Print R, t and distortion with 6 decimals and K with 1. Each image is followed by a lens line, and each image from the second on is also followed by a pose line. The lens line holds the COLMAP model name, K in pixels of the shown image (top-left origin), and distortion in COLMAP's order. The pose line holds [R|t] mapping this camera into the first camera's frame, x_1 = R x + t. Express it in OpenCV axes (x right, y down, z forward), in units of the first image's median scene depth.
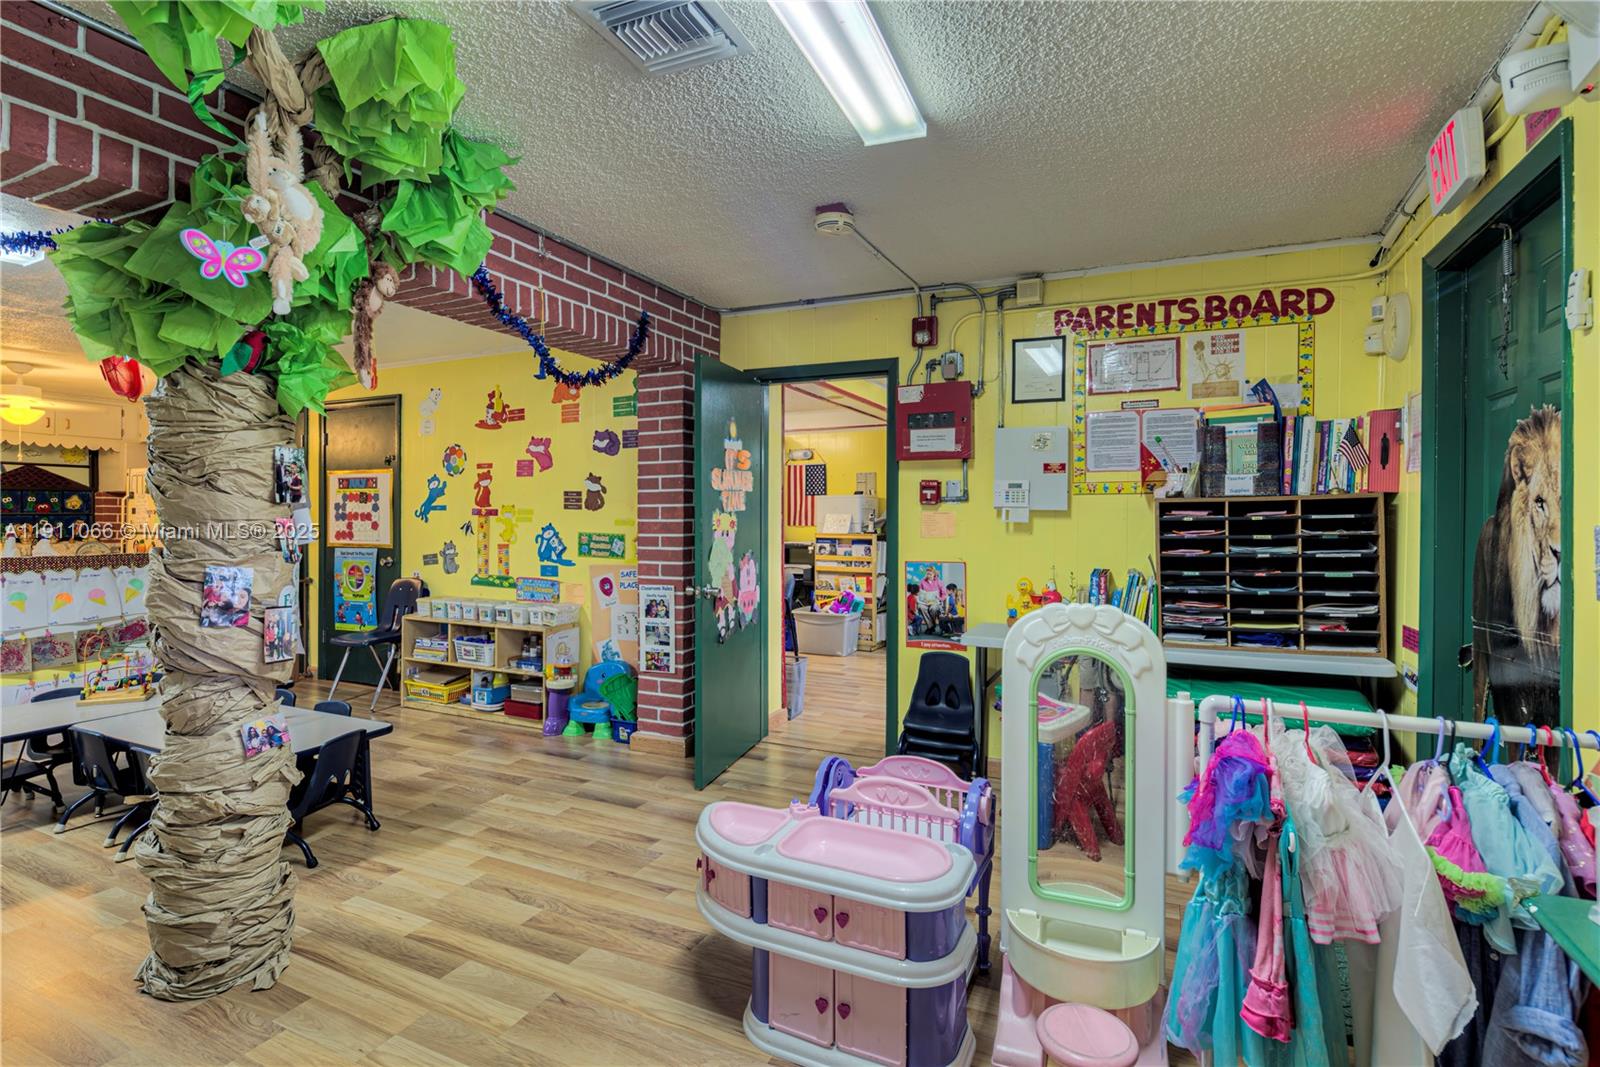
lens RADIAL K [[765.1, 0, 791.0], [0, 765.1, 513.5], [0, 0, 1]] dist [0.005701, -0.004941]
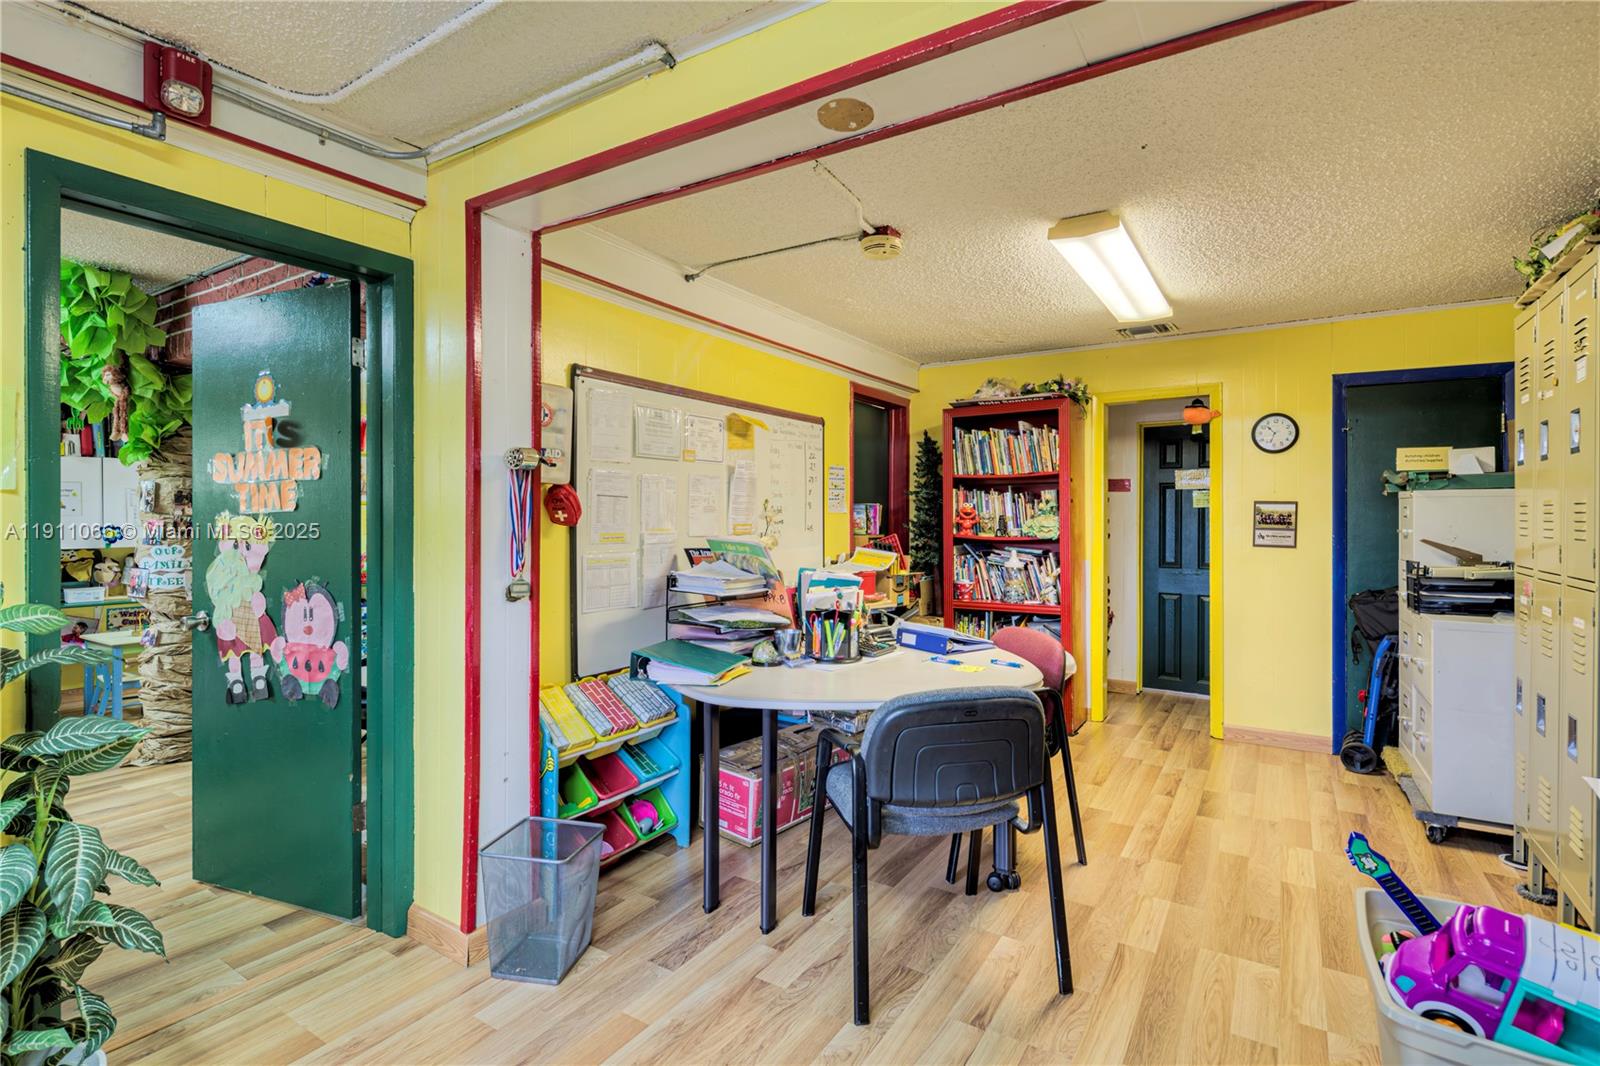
lens RADIAL K [[765.1, 0, 819.6], [0, 765.1, 514.6], [0, 0, 1]] dist [0.005701, -0.004941]
pose [[-0.131576, -0.007081, -0.991281, 0.603452], [-0.000406, 0.999975, -0.007090, 0.003674], [0.991306, -0.000531, -0.131575, 1.834914]]
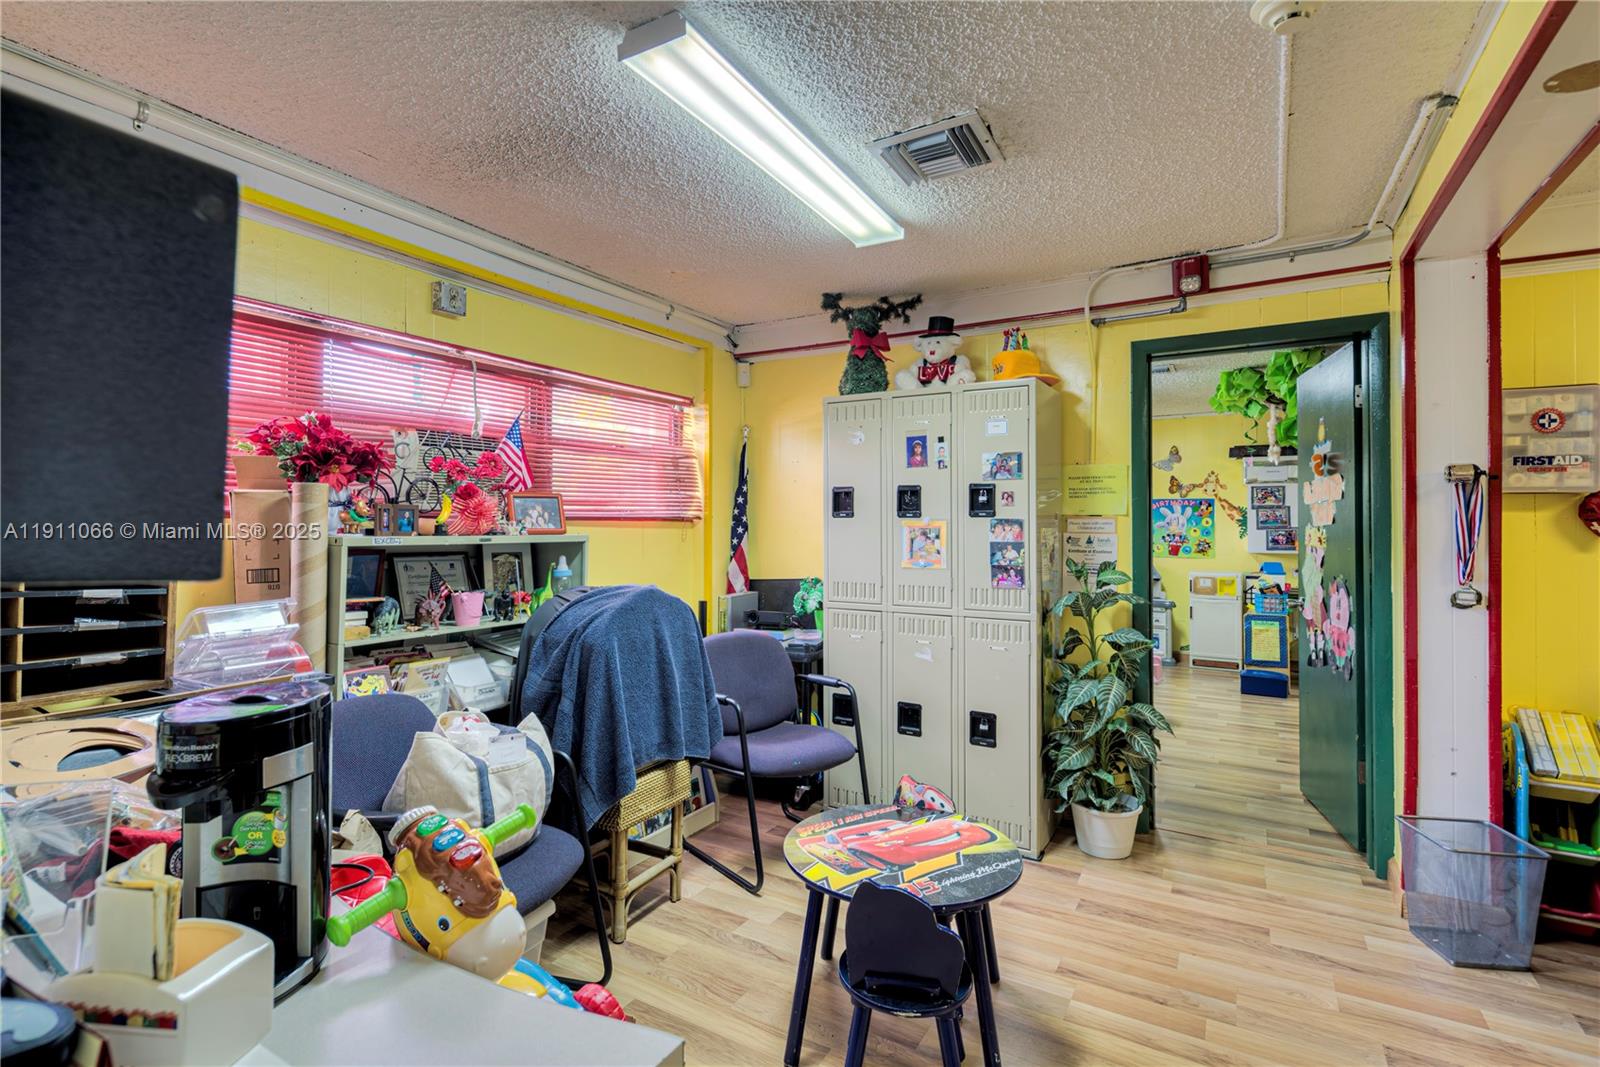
lens RADIAL K [[765.1, 0, 791.6], [0, 765.1, 515.7], [0, 0, 1]] dist [0.005701, -0.004941]
pose [[-0.995652, -0.005572, 0.092983, 0.527135], [-0.007116, 0.999842, -0.016280, 0.005064], [-0.092877, -0.016870, -0.995535, 2.250808]]
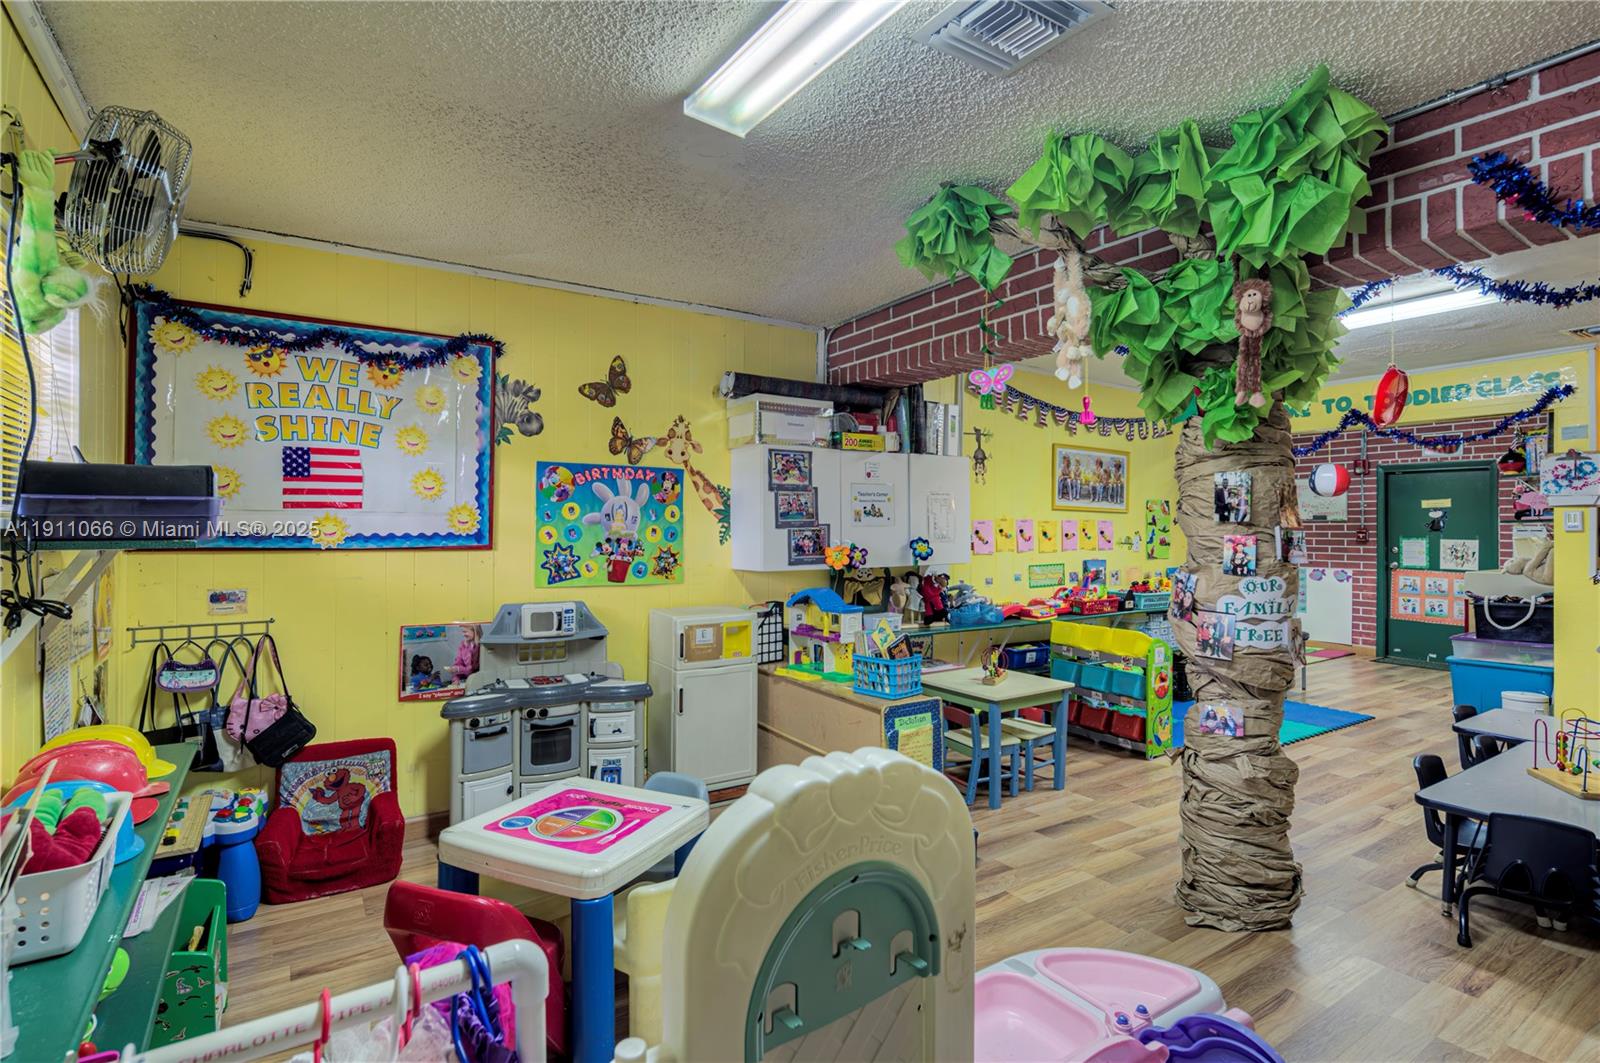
lens RADIAL K [[765.1, 0, 789.6], [0, 765.1, 517.4], [0, 0, 1]] dist [0.005701, -0.004941]
pose [[-0.522919, -0.011538, -0.852304, 0.418771], [-0.003199, 0.999928, -0.011573, -0.003200], [0.852376, -0.003325, -0.522918, 0.675420]]
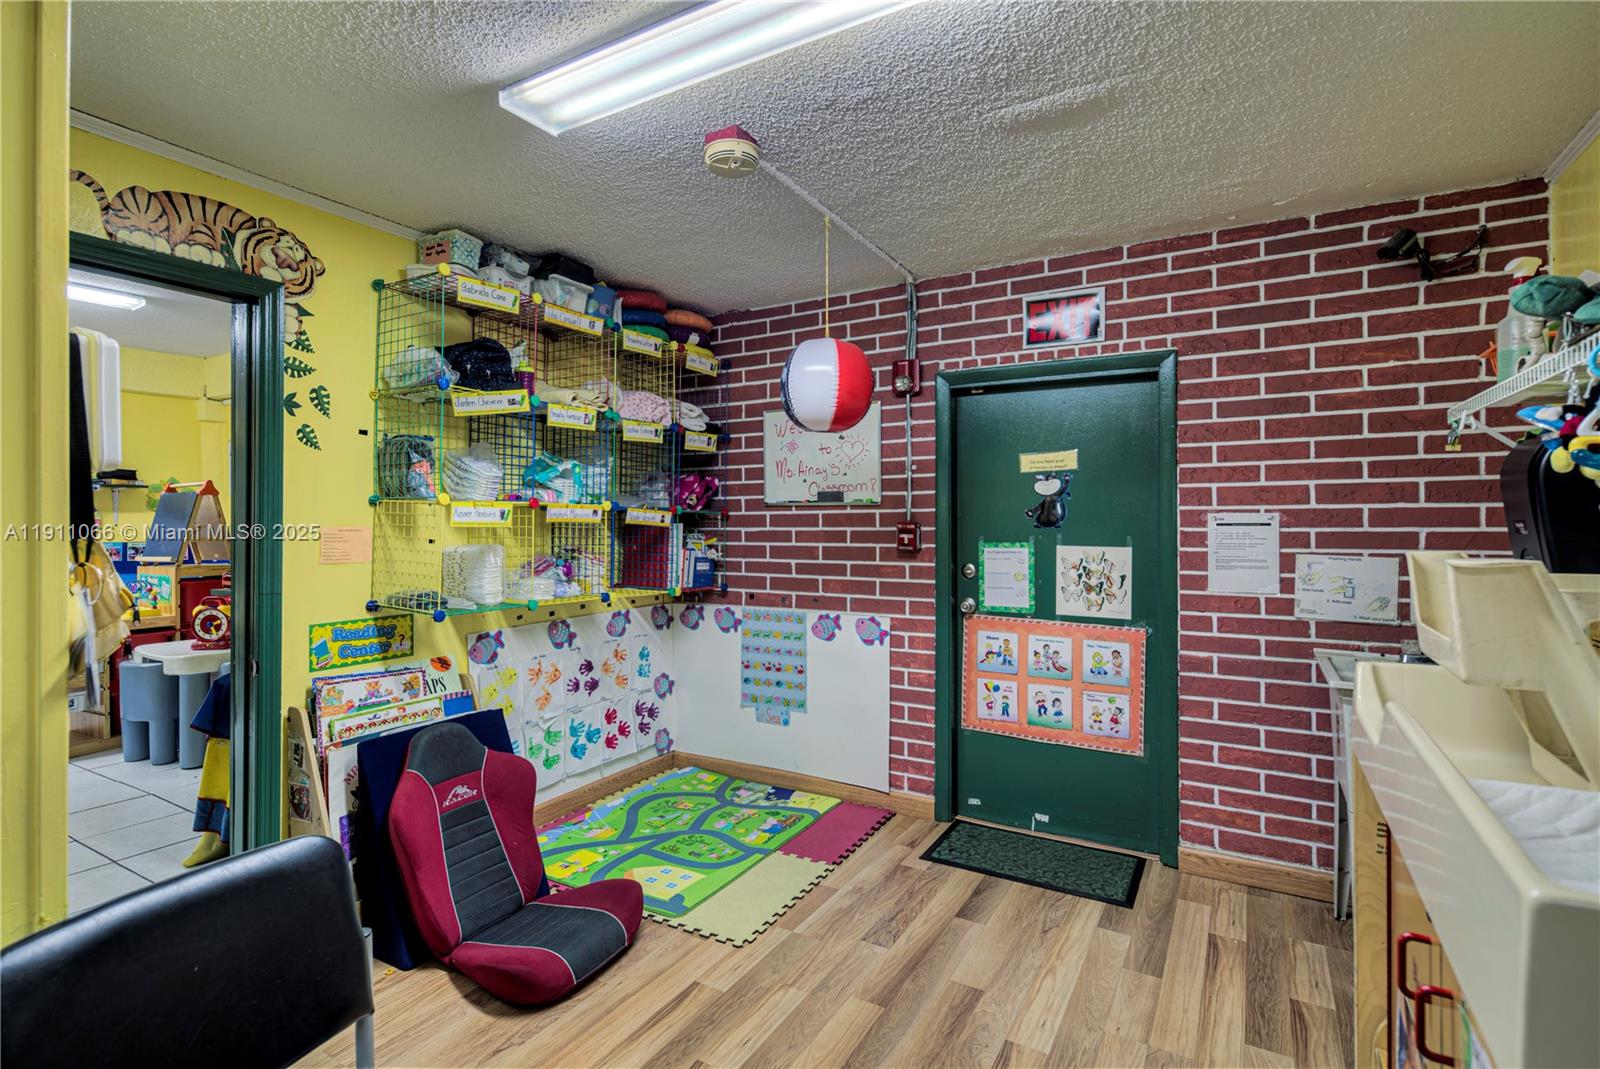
lens RADIAL K [[765.1, 0, 789.2], [0, 765.1, 517.7], [0, 0, 1]] dist [0.005701, -0.004941]
pose [[-0.102701, -0.003002, -0.994708, -1.534221], [0.004236, 0.999985, -0.003455, -0.003749], [0.994703, -0.004568, -0.102687, 0.896081]]
